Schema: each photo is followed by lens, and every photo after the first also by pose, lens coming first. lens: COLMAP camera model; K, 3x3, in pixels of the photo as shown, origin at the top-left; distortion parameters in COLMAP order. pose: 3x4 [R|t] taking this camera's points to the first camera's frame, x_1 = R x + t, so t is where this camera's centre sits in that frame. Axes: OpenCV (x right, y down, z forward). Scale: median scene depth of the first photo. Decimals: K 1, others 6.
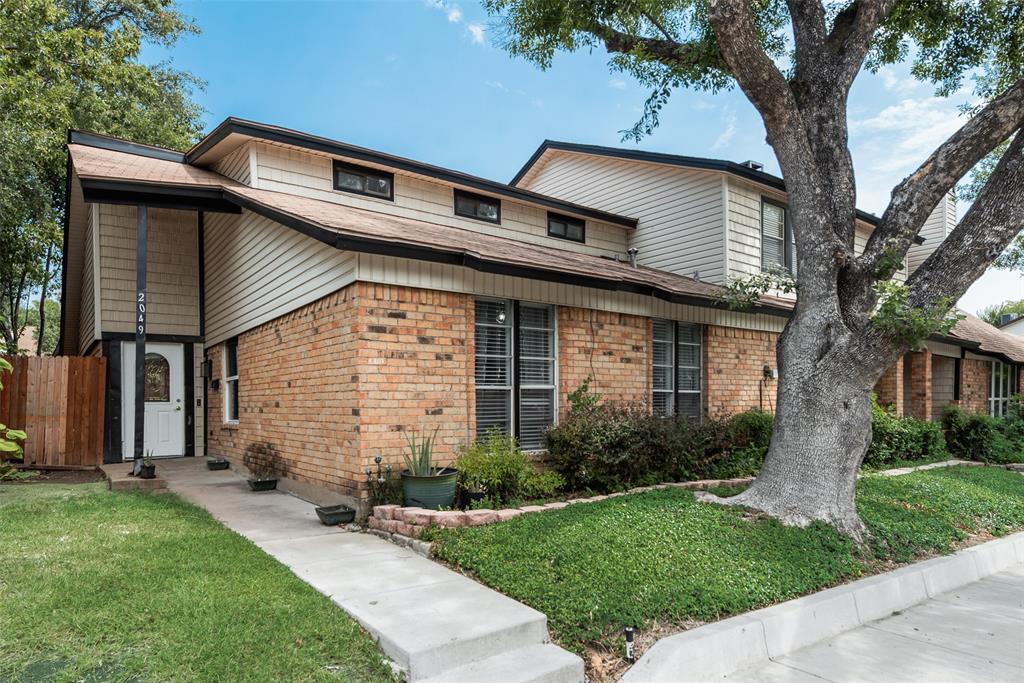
lens RADIAL K [[607.4, 0, 512.1], [0, 607.4, 396.2], [0, 0, 1]] dist [0.004874, 0.000927]
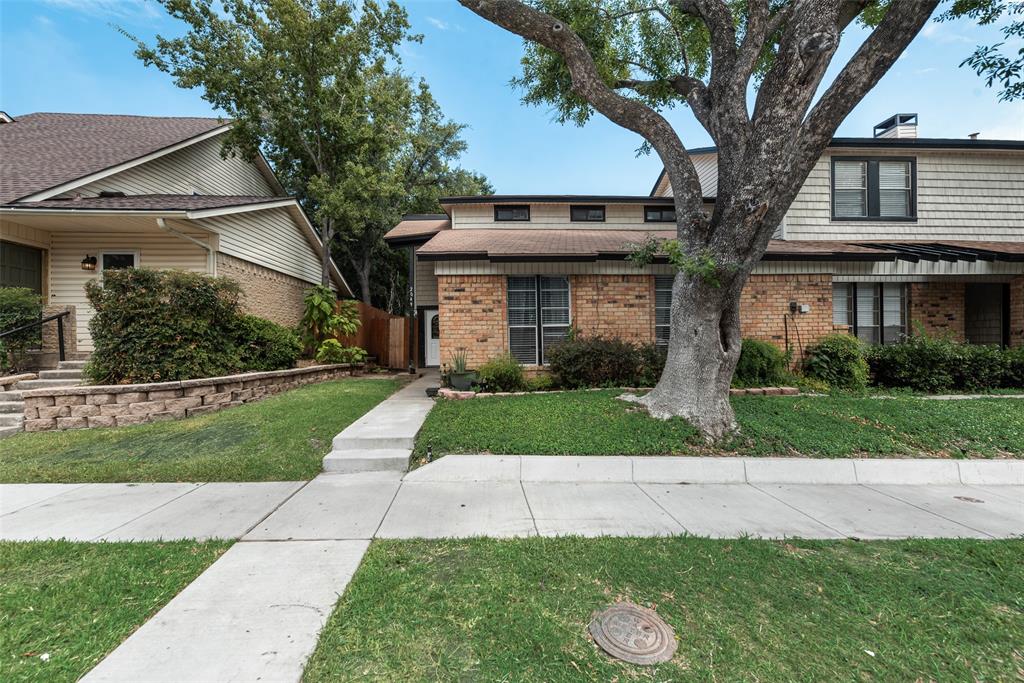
lens RADIAL K [[399.7, 0, 511.5], [0, 399.7, 333.1], [0, 0, 1]] dist [0.001376, -0.000156]
pose [[0.833598, -0.019911, -0.552013, 0.598660], [0.015750, 0.999801, -0.012278, 0.018977], [0.552148, 0.001541, 0.833745, 0.032991]]
